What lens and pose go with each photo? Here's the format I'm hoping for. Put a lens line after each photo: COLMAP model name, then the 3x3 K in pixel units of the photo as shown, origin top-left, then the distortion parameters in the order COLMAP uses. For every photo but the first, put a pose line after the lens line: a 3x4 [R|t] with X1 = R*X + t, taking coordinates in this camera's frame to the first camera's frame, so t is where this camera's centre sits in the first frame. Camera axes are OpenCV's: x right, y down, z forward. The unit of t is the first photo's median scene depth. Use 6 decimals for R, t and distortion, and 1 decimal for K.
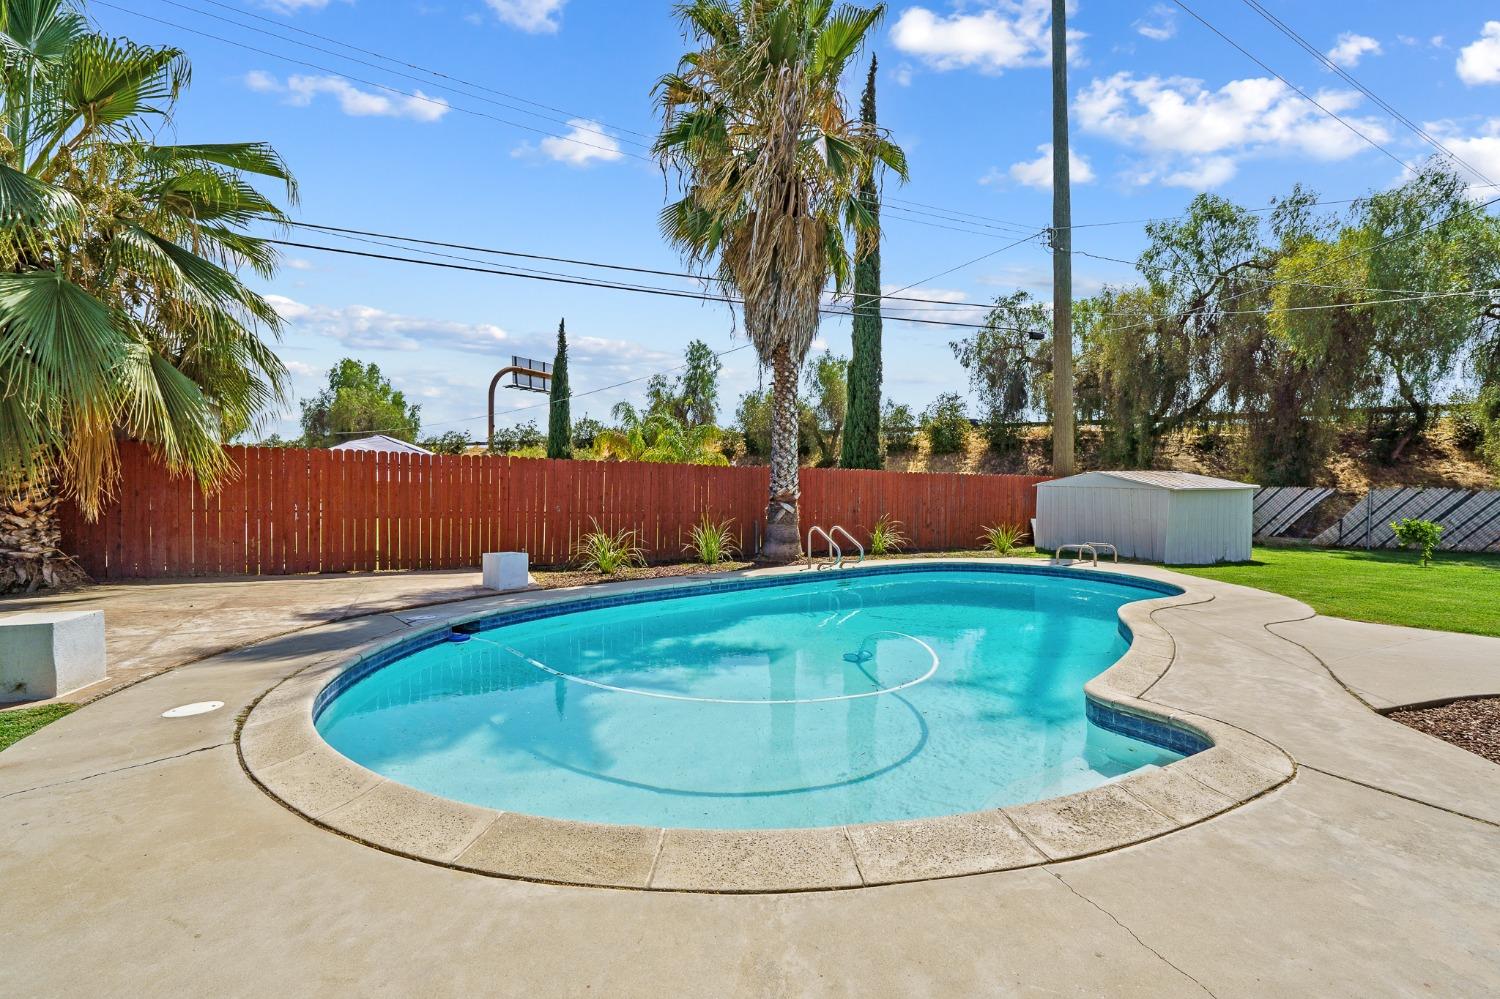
lens RADIAL K [[638.2, 0, 750.0], [0, 638.2, 499.5], [0, 0, 1]] dist [0.000263, -0.000093]
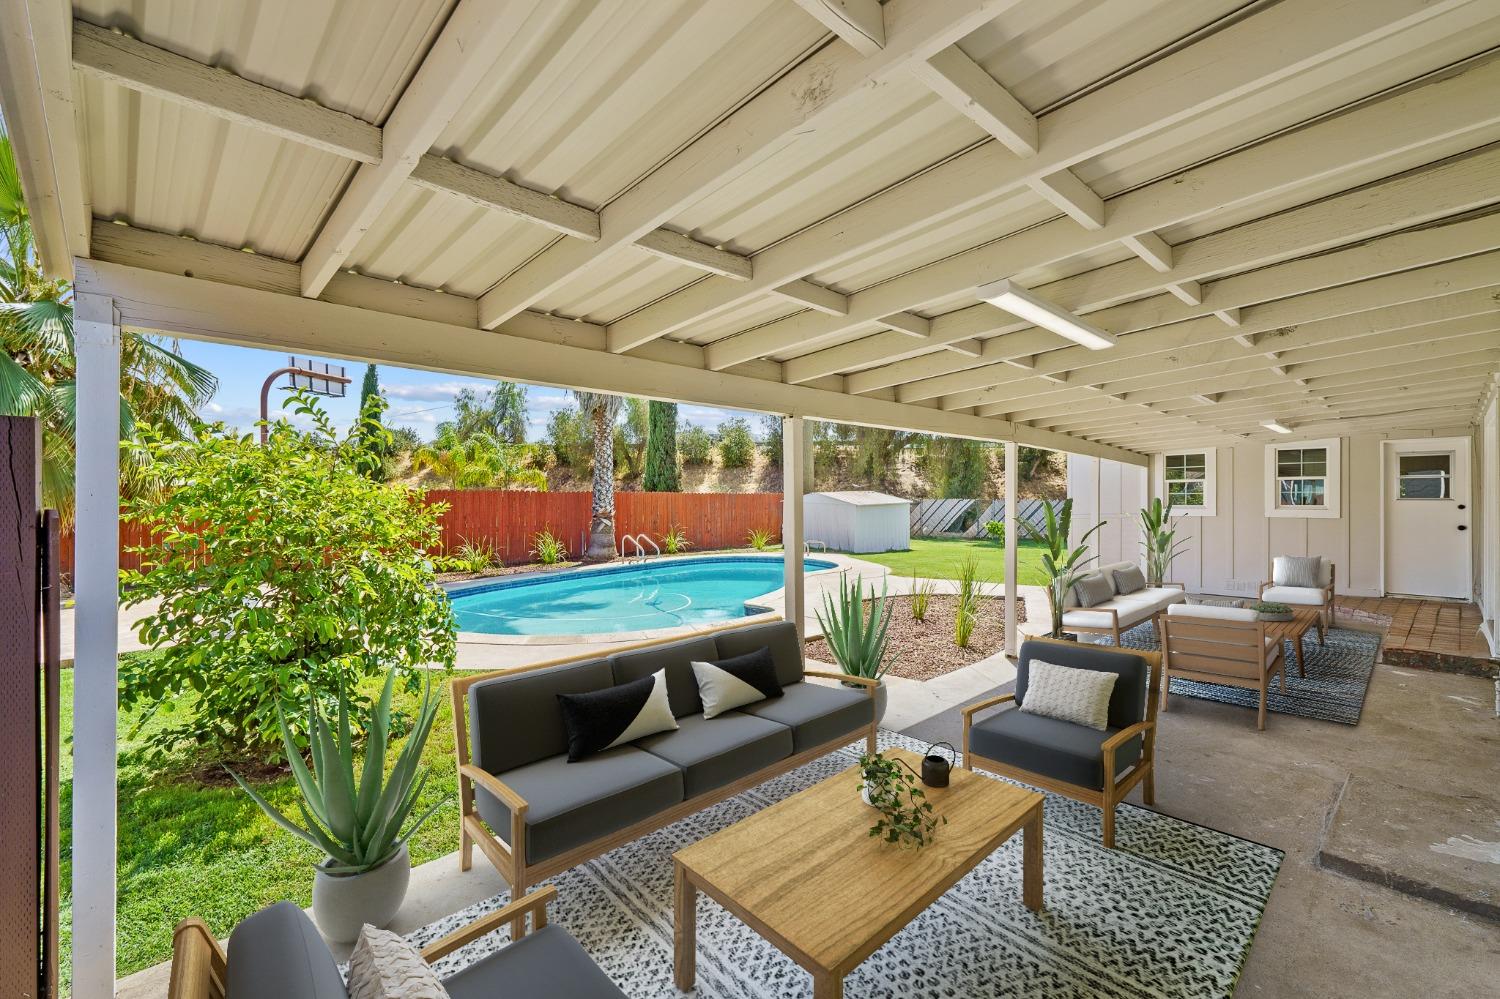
lens RADIAL K [[638.2, 0, 750.0], [0, 638.2, 499.5], [0, 0, 1]] dist [0.000263, -0.000093]
pose [[0.954954, -0.009778, 0.296593, -0.016257], [0.011440, 0.999927, -0.003870, -0.008133], [-0.296534, 0.007089, 0.954996, -0.128688]]
